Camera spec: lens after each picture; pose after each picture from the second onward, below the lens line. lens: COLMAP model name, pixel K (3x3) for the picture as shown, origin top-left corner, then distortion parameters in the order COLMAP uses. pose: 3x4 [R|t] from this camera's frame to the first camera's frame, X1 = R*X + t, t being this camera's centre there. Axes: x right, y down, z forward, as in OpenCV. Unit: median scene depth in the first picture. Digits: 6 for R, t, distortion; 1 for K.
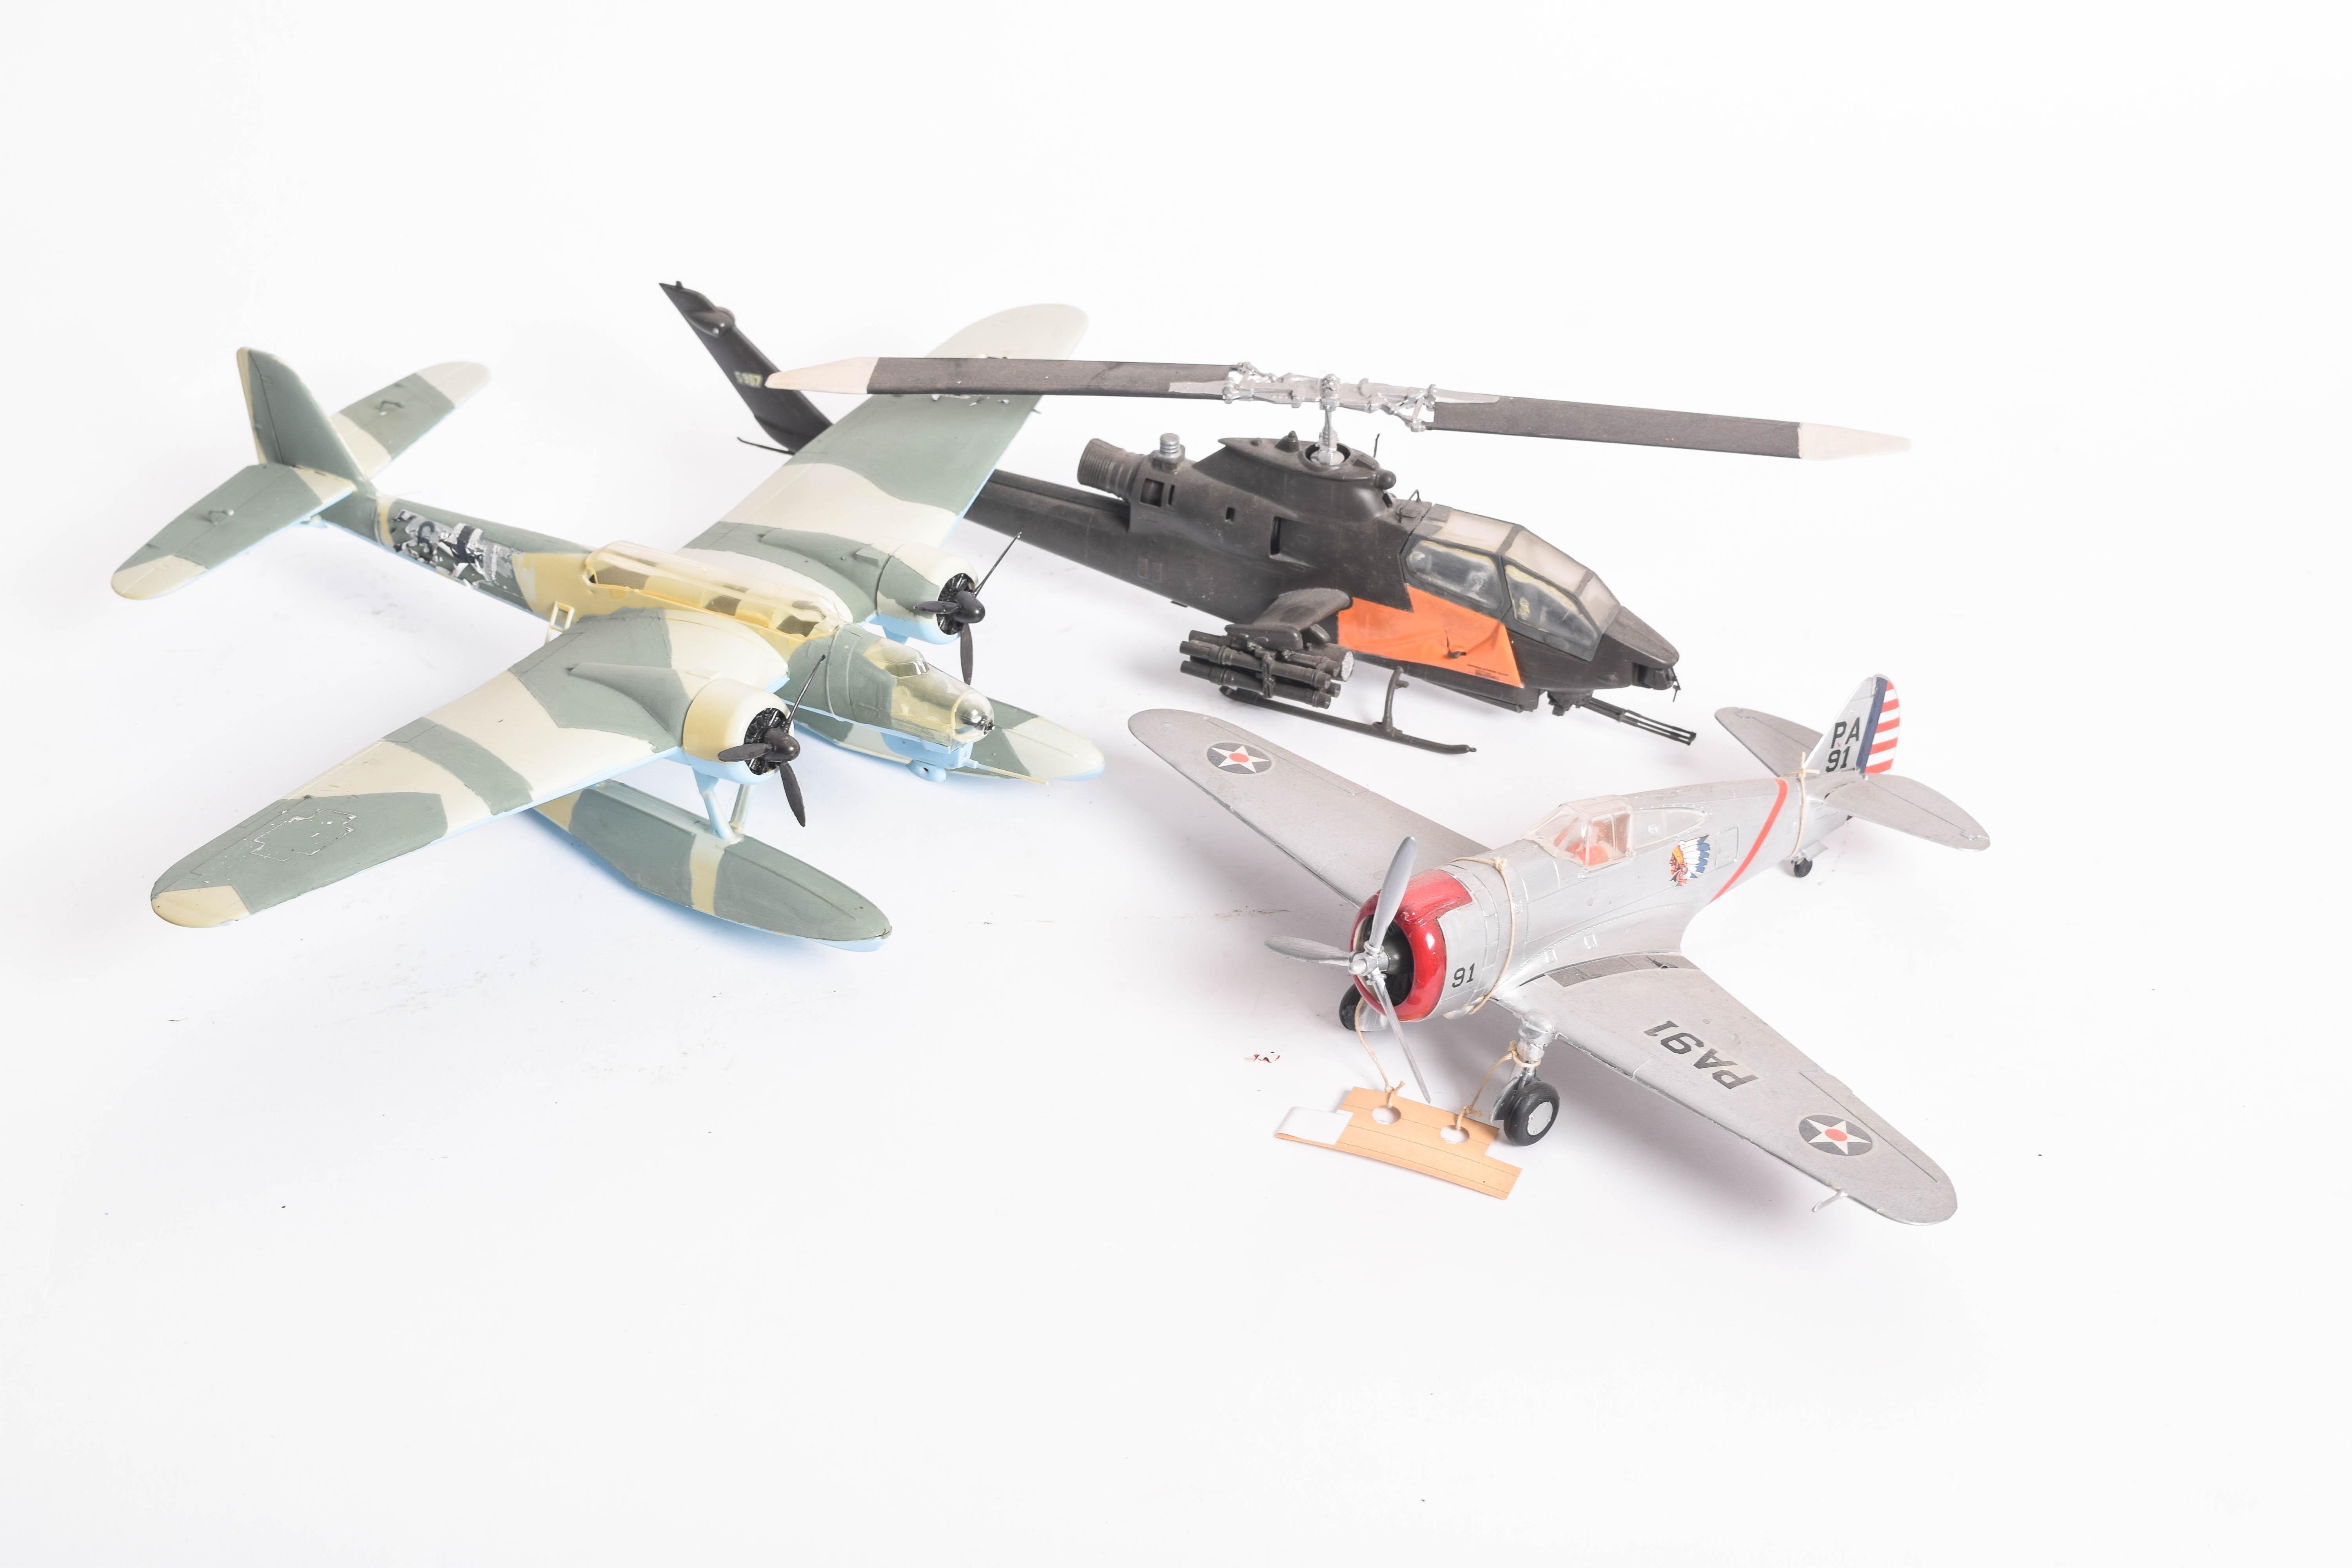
lens RADIAL K [[3805.9, 0, 1176.0], [0, 3805.9, 784.0], [0, 0, 1]] dist [-0.011146, 0.011666]
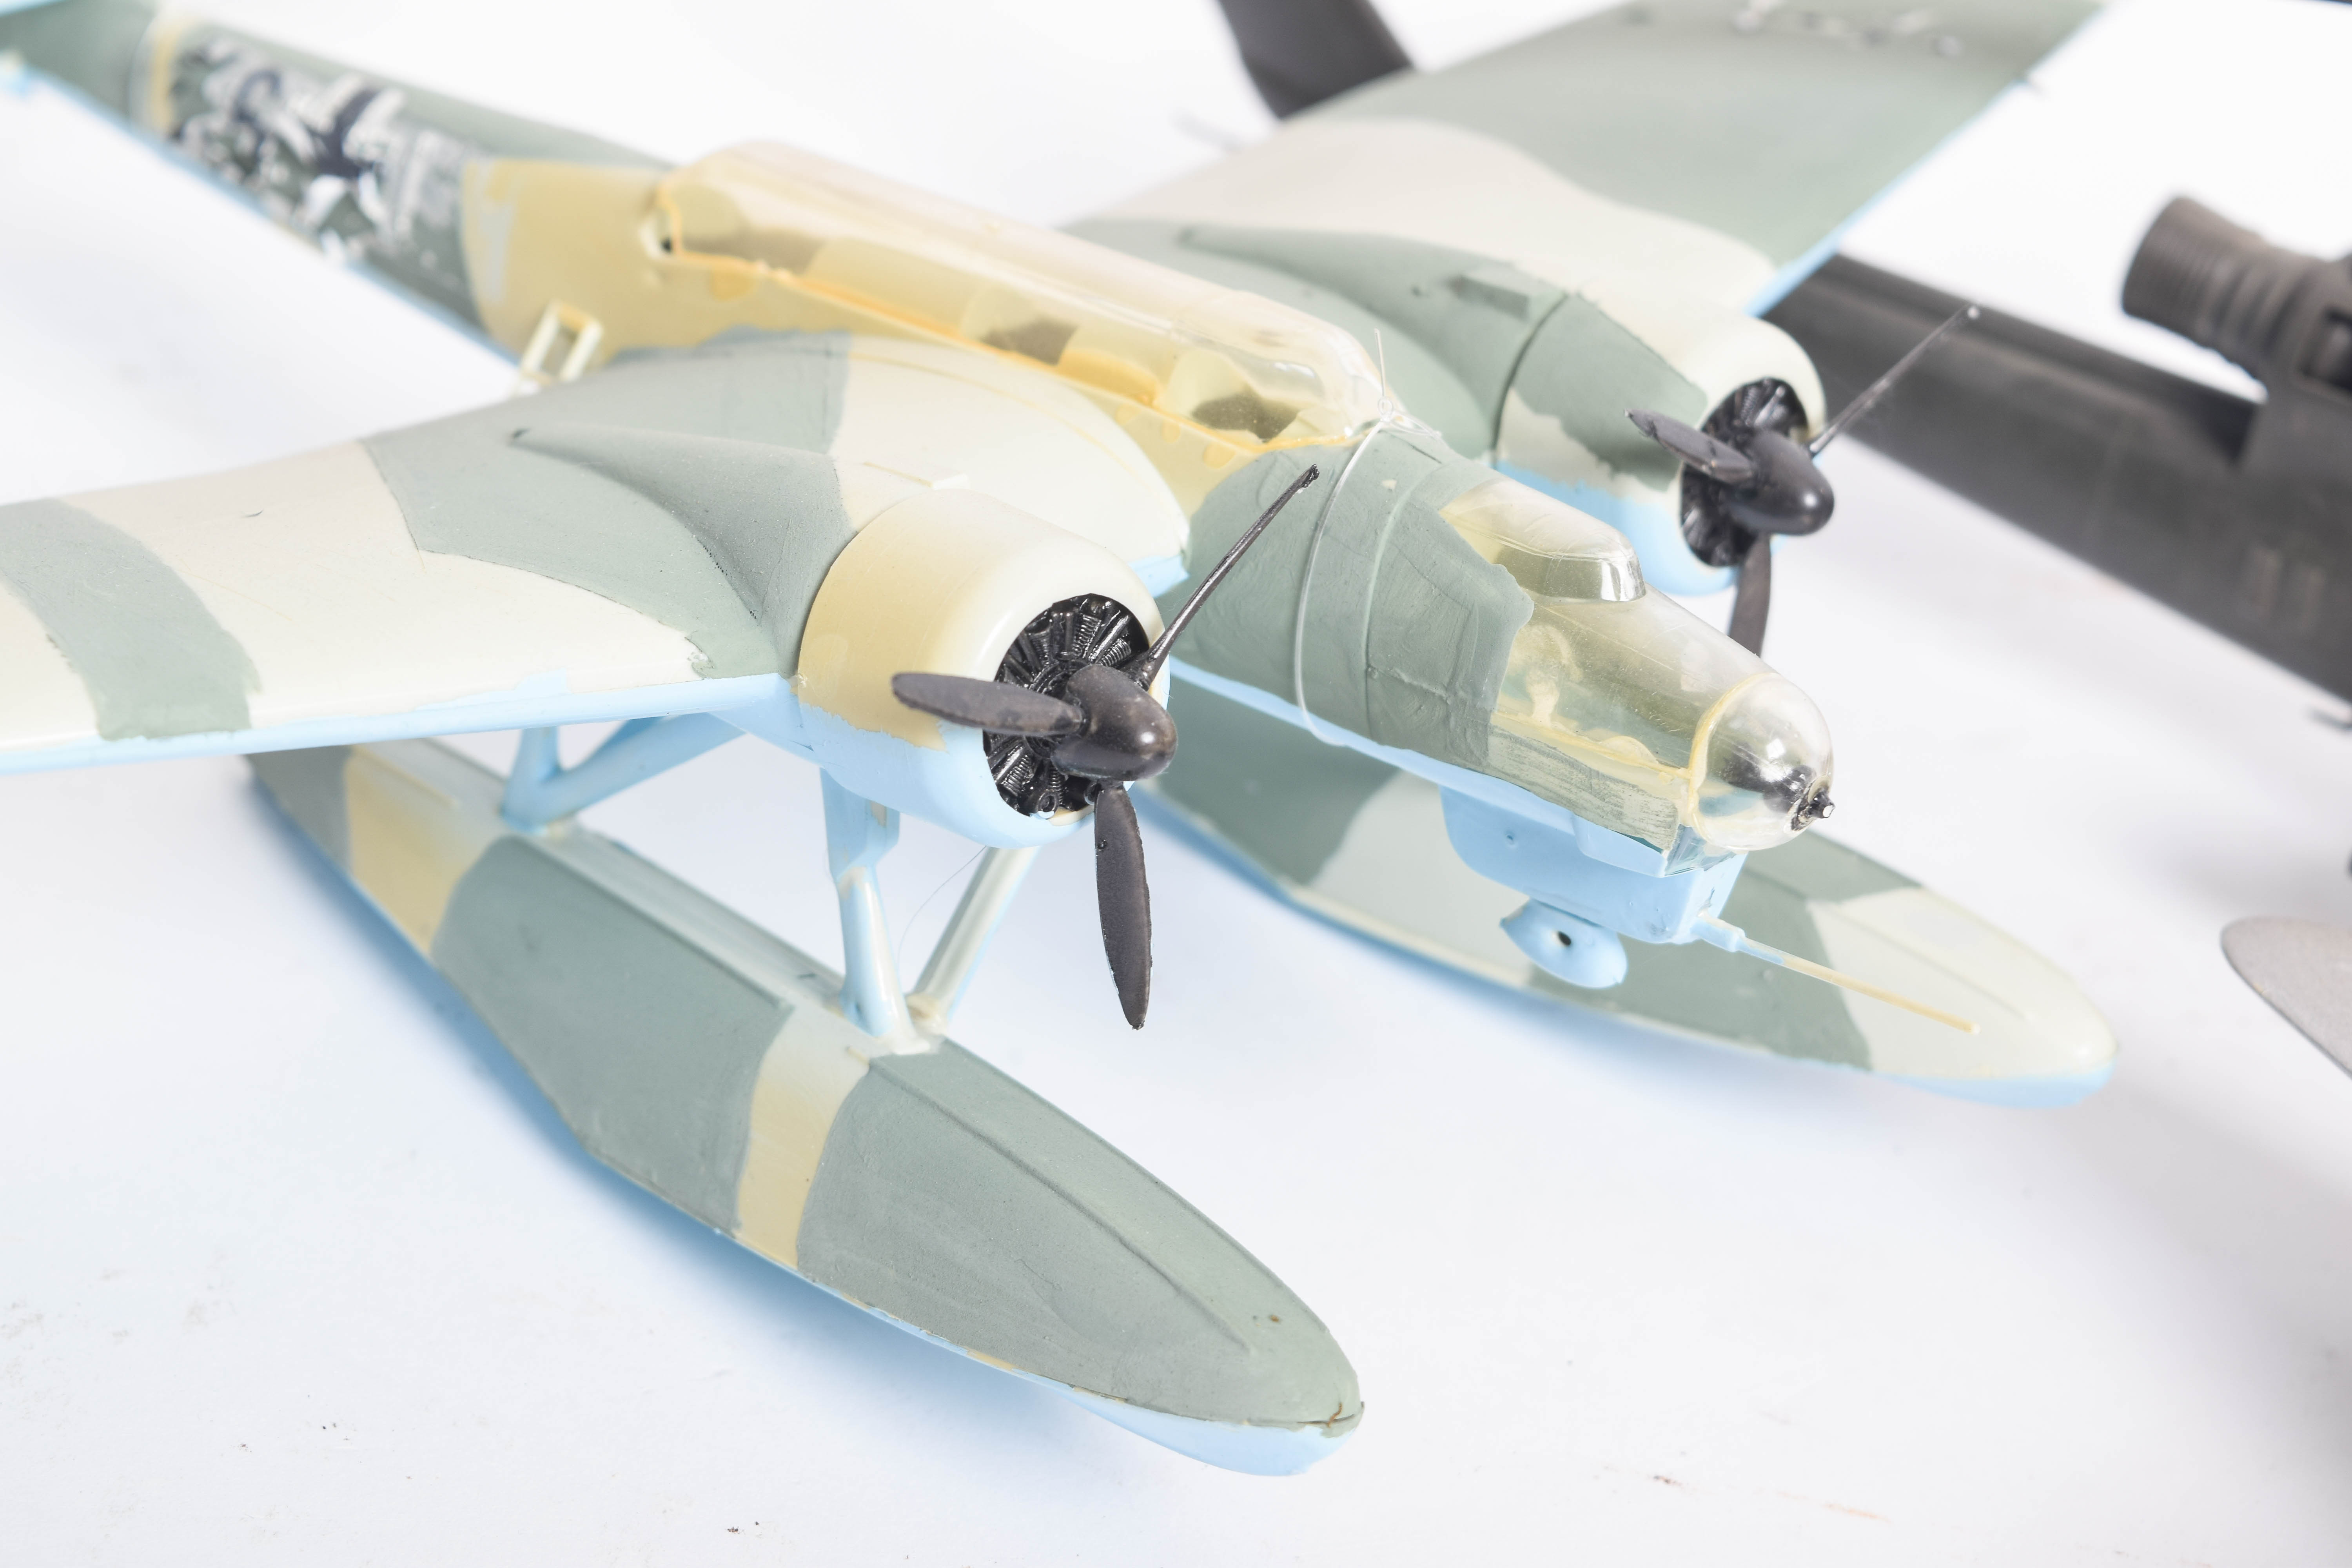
lens RADIAL K [[5254.3, 0, 1176.0], [0, 5254.3, 784.0], [0, 0, 1]] dist [-0.074923, 0.428891]
pose [[0.976075, 0.179275, -0.123040, -0.044525], [-0.195103, 0.971910, -0.131627, 0.043761], [0.095986, 0.152483, 0.983634, 0.555124]]
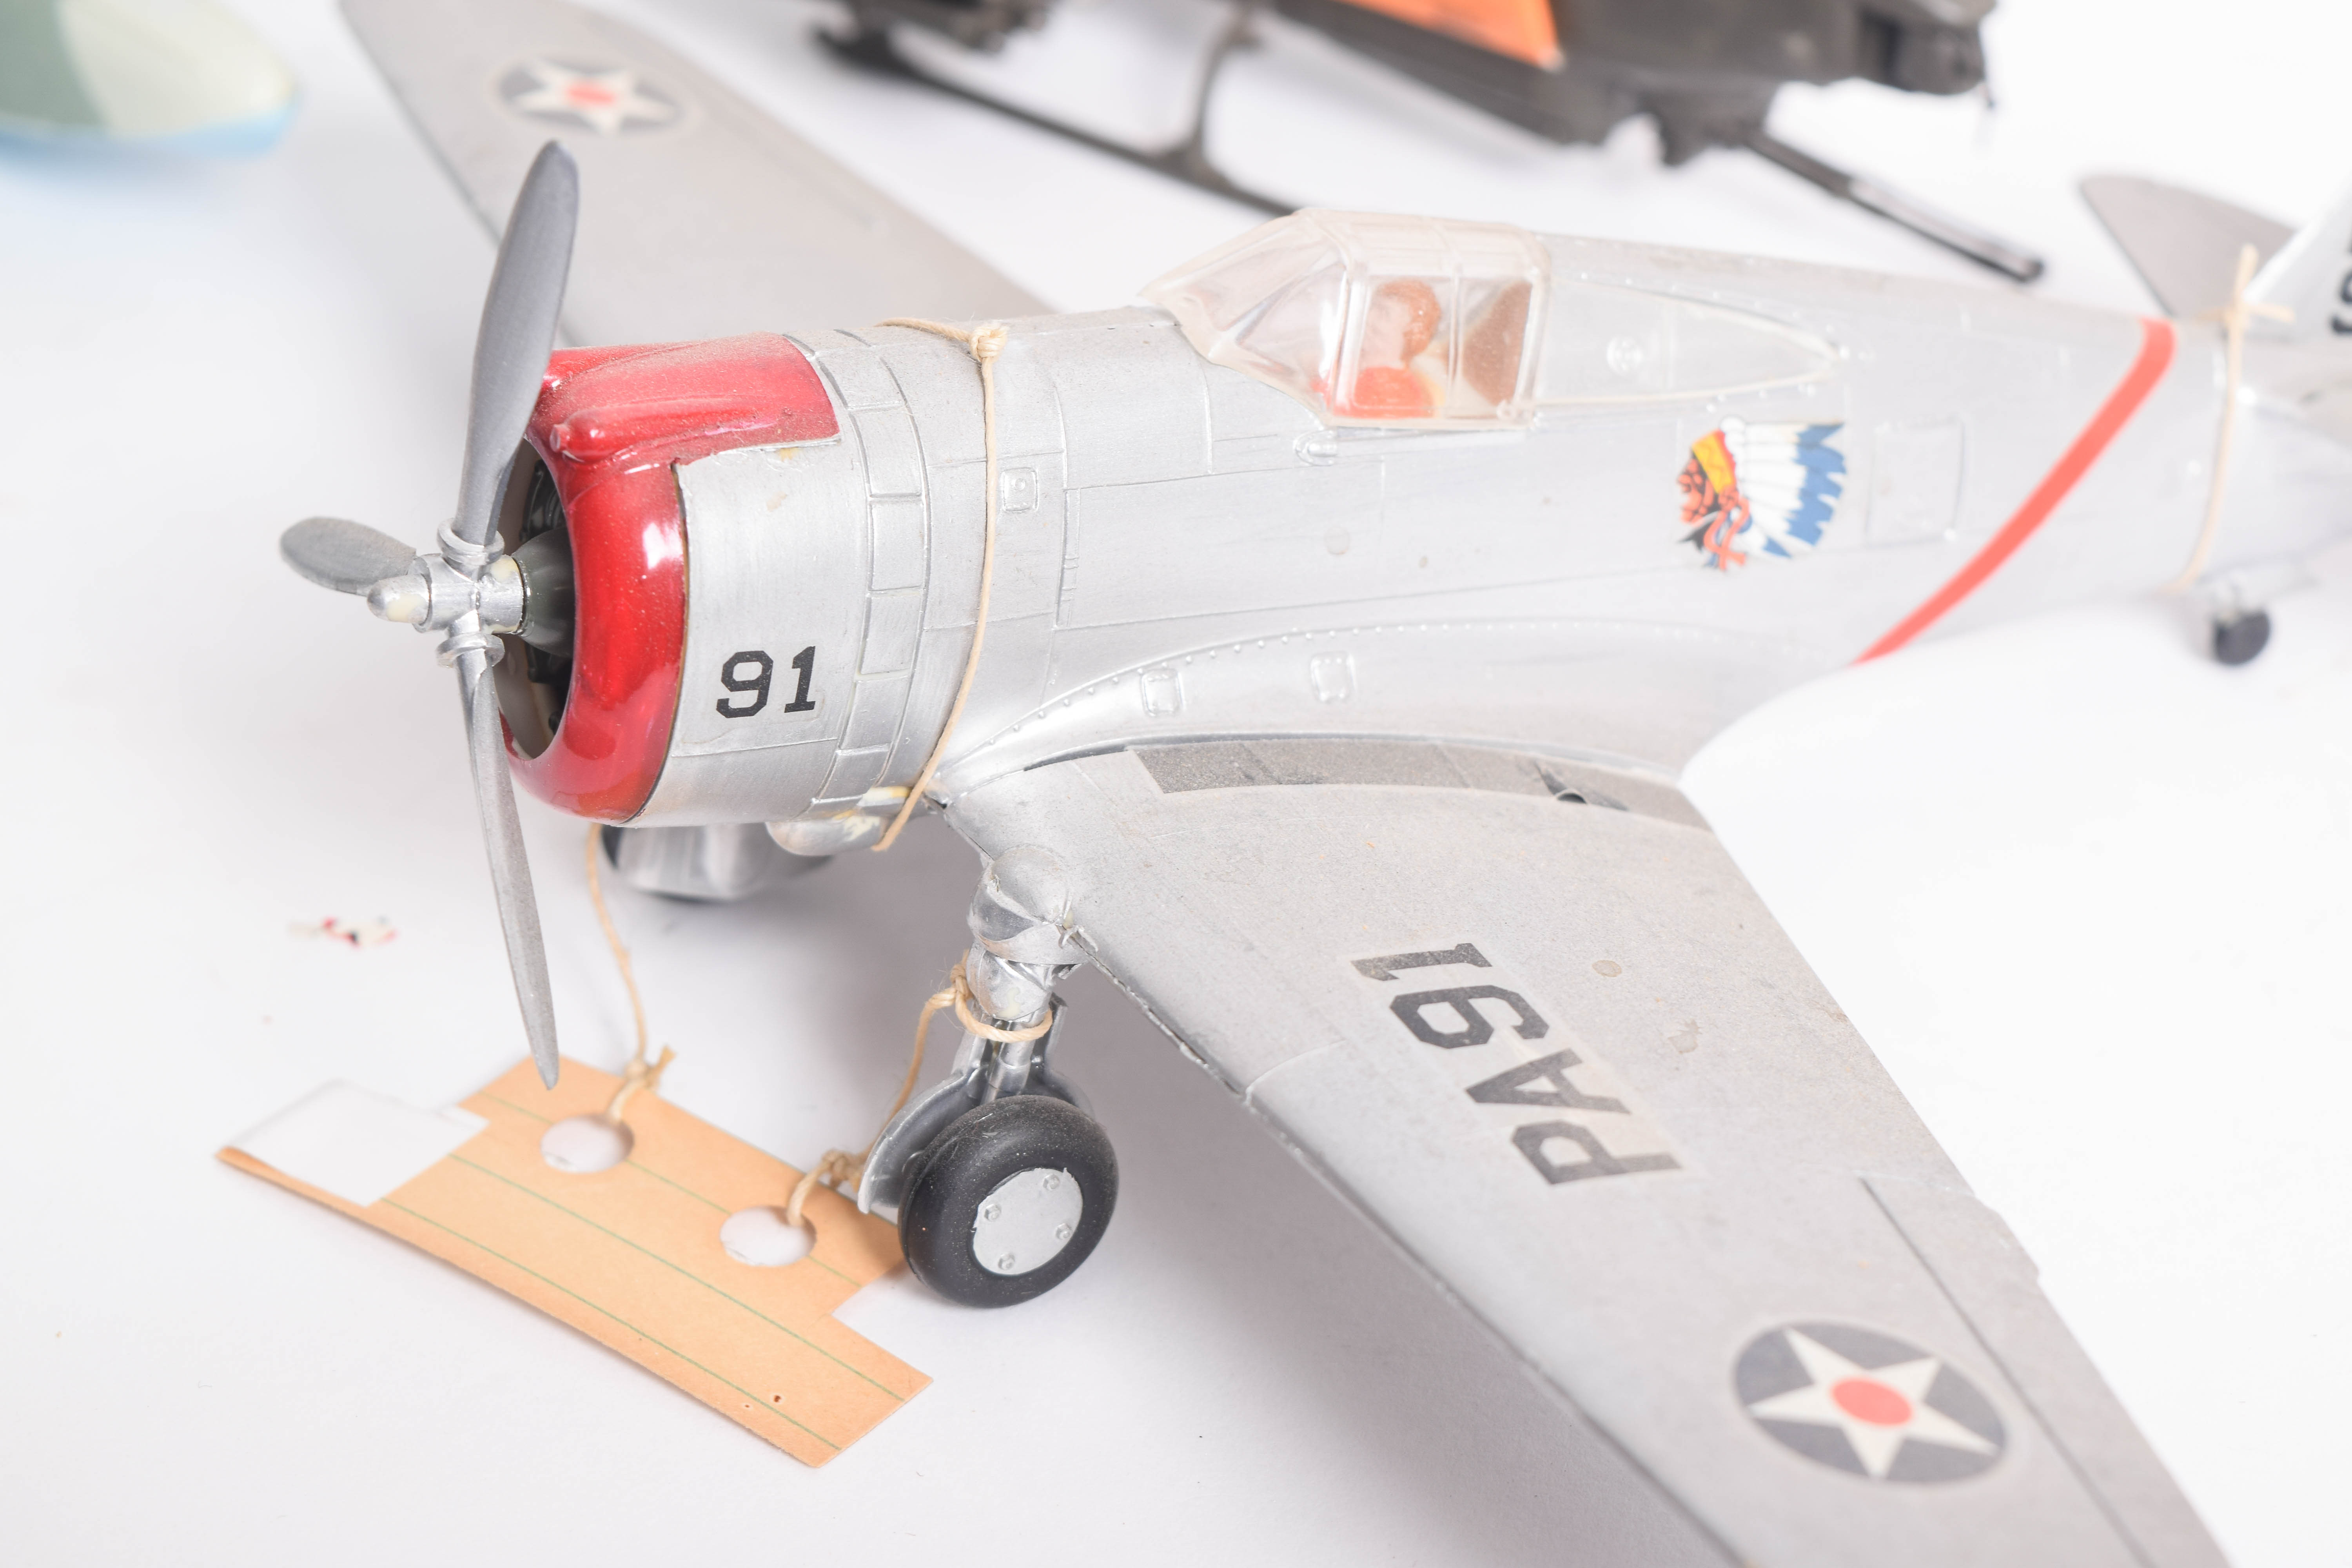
lens RADIAL K [[5254.3, 0, 1176.0], [0, 5254.3, 784.0], [0, 0, 1]] dist [-0.074923, 0.428891]
pose [[0.970460, 0.132205, -0.201816, 0.164547], [-0.138338, 0.990247, -0.016530, 0.052788], [0.197663, 0.043961, 0.979284, 0.534169]]
